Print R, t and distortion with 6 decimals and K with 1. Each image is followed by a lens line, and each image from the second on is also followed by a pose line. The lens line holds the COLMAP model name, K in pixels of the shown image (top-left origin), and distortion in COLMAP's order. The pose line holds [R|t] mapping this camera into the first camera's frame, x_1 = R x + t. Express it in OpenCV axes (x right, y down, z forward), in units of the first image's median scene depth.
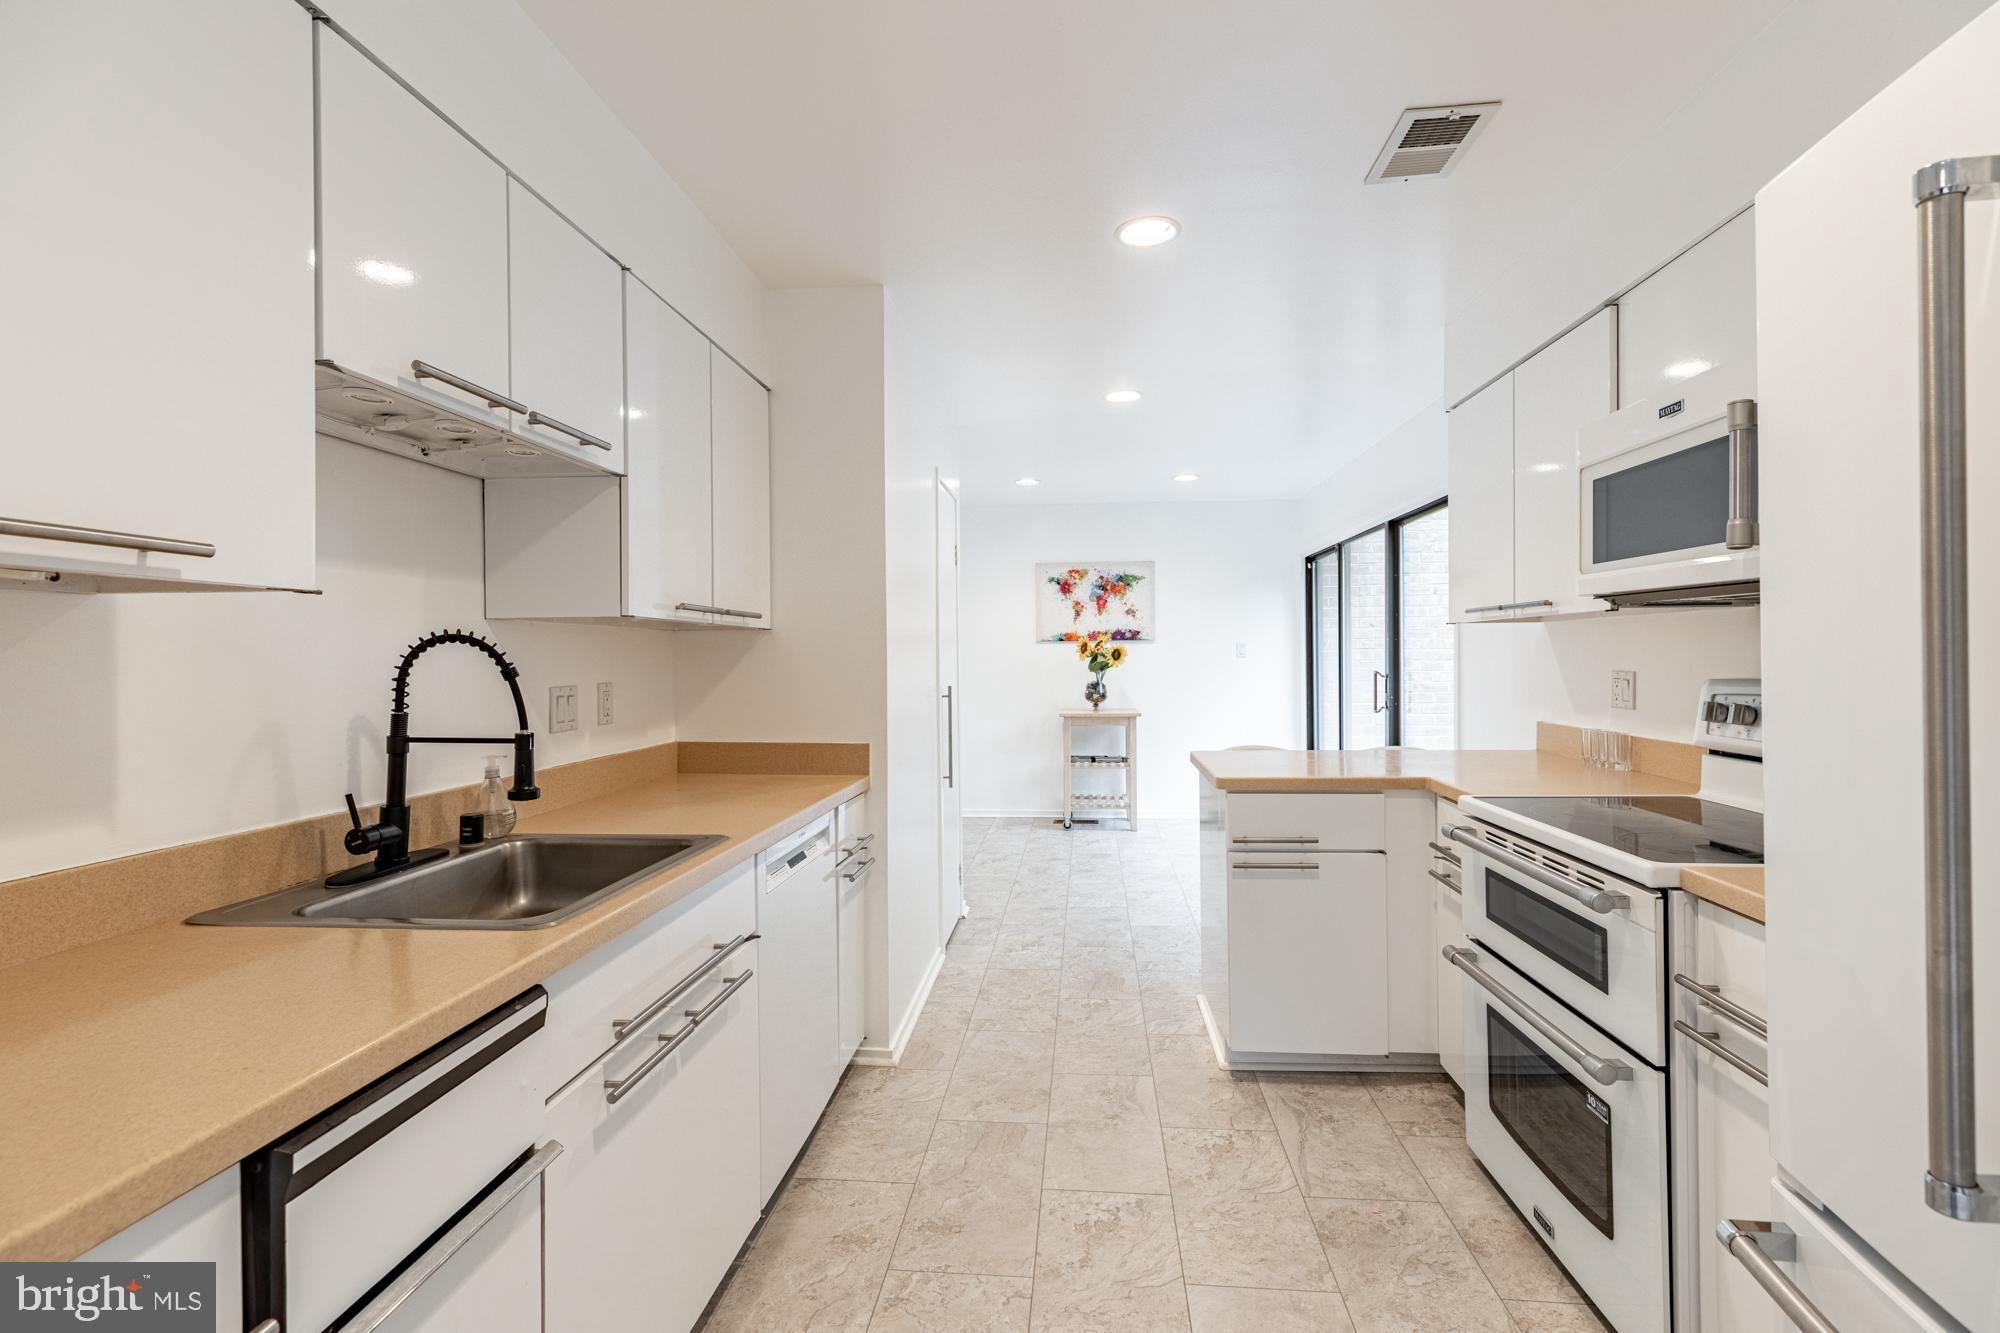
lens RADIAL K [[892.7, 0, 1002.7], [0, 892.7, 664.1], [0, 0, 1]] dist [0.003456, -0.002332]
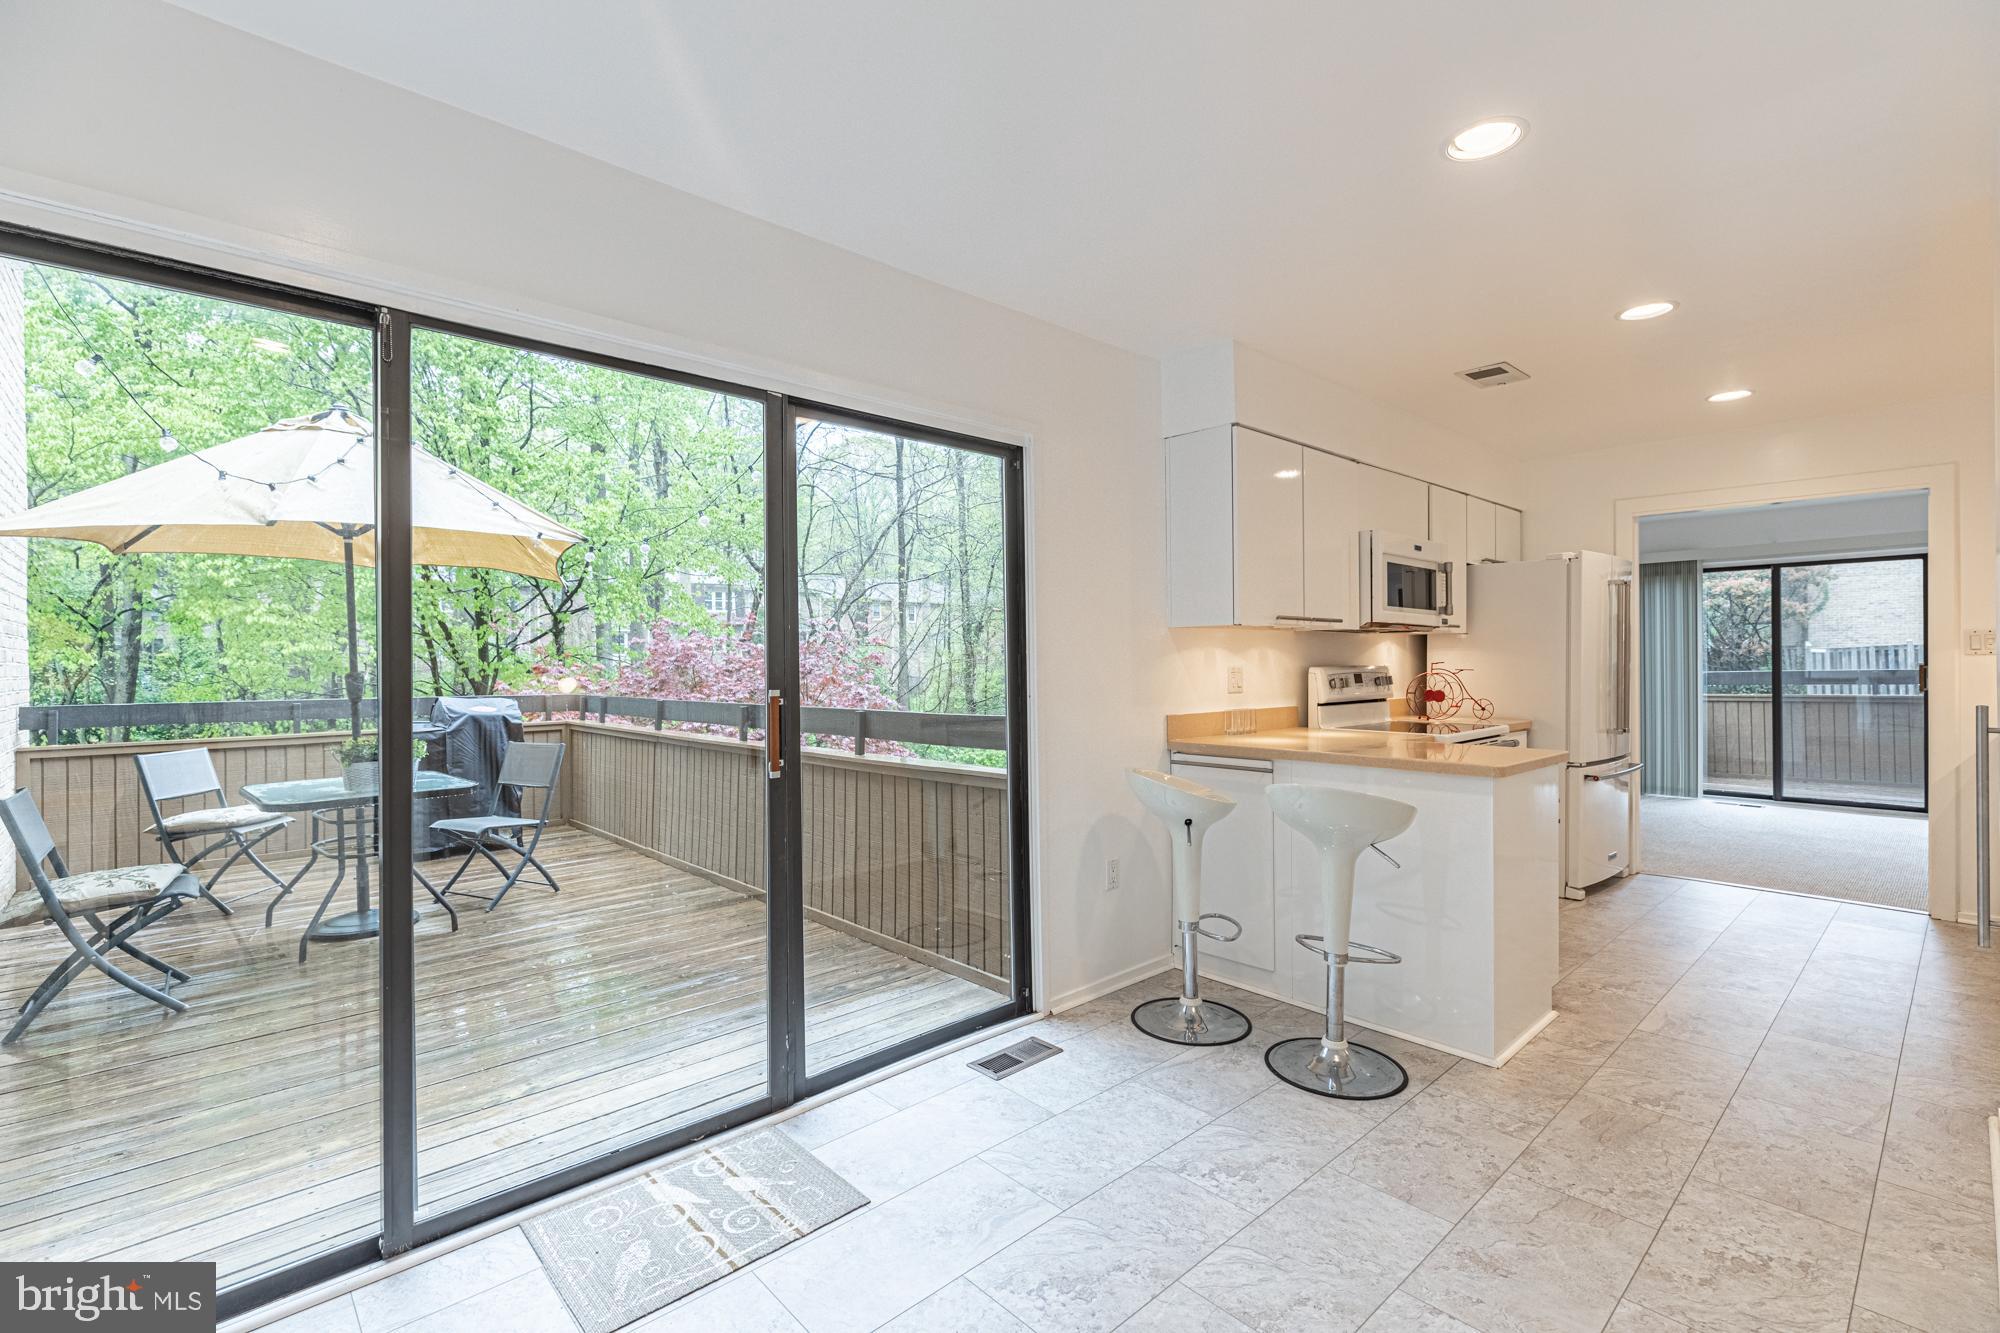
lens RADIAL K [[892.7, 0, 1001.5], [0, 892.7, 665.1], [0, 0, 1]] dist [0.003456, -0.002332]
pose [[-0.742551, 0.015182, 0.669618, 0.004730], [0.023528, 0.999717, 0.003424, -0.013077], [-0.669376, 0.018298, -0.742698, 3.240064]]
